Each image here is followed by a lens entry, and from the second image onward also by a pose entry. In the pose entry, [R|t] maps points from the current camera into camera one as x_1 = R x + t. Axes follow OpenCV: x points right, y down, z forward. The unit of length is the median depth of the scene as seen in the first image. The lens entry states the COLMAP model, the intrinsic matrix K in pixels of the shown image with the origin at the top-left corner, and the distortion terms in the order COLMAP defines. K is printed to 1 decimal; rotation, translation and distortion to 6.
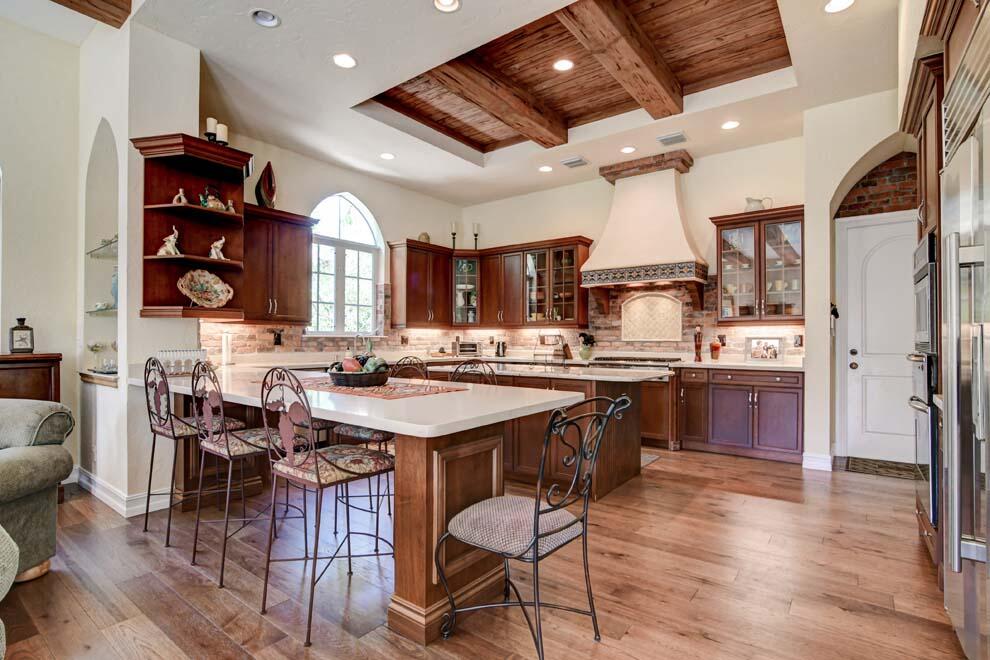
lens RADIAL K [[481.5, 0, 494.5], [0, 481.5, 331.3], [0, 0, 1]] dist [-0.006943, 0.000953]
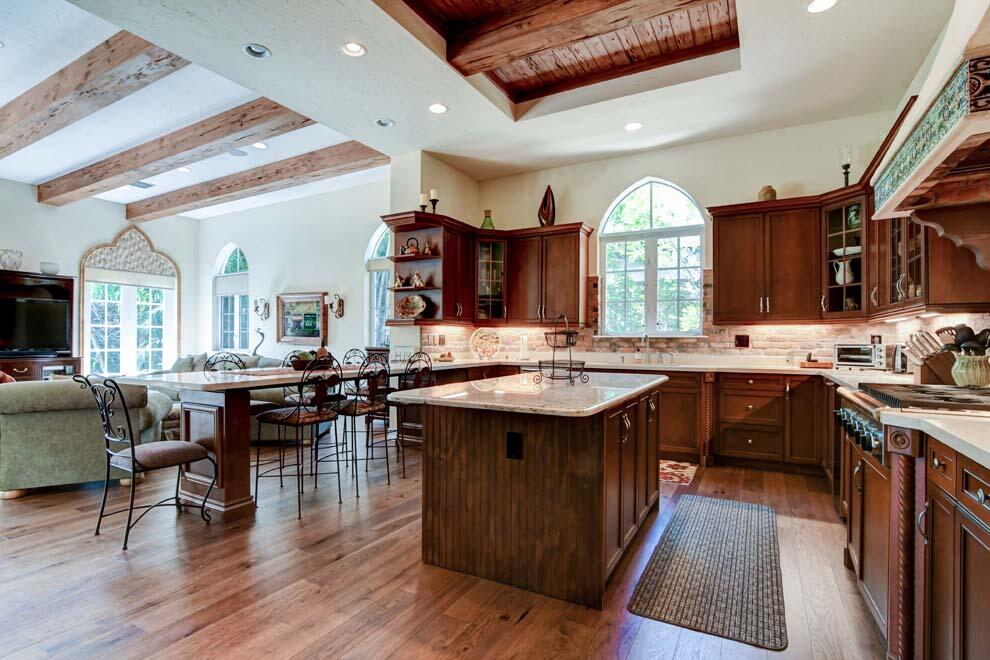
lens RADIAL K [[481.5, 0, 495.1], [0, 481.5, 339.9], [0, 0, 1]] dist [-0.006943, 0.000953]
pose [[0.135353, -0.007097, -0.990772, 0.822746], [0.014558, 0.999881, -0.005173, 0.025496], [0.990690, -0.013723, 0.135440, 0.885463]]
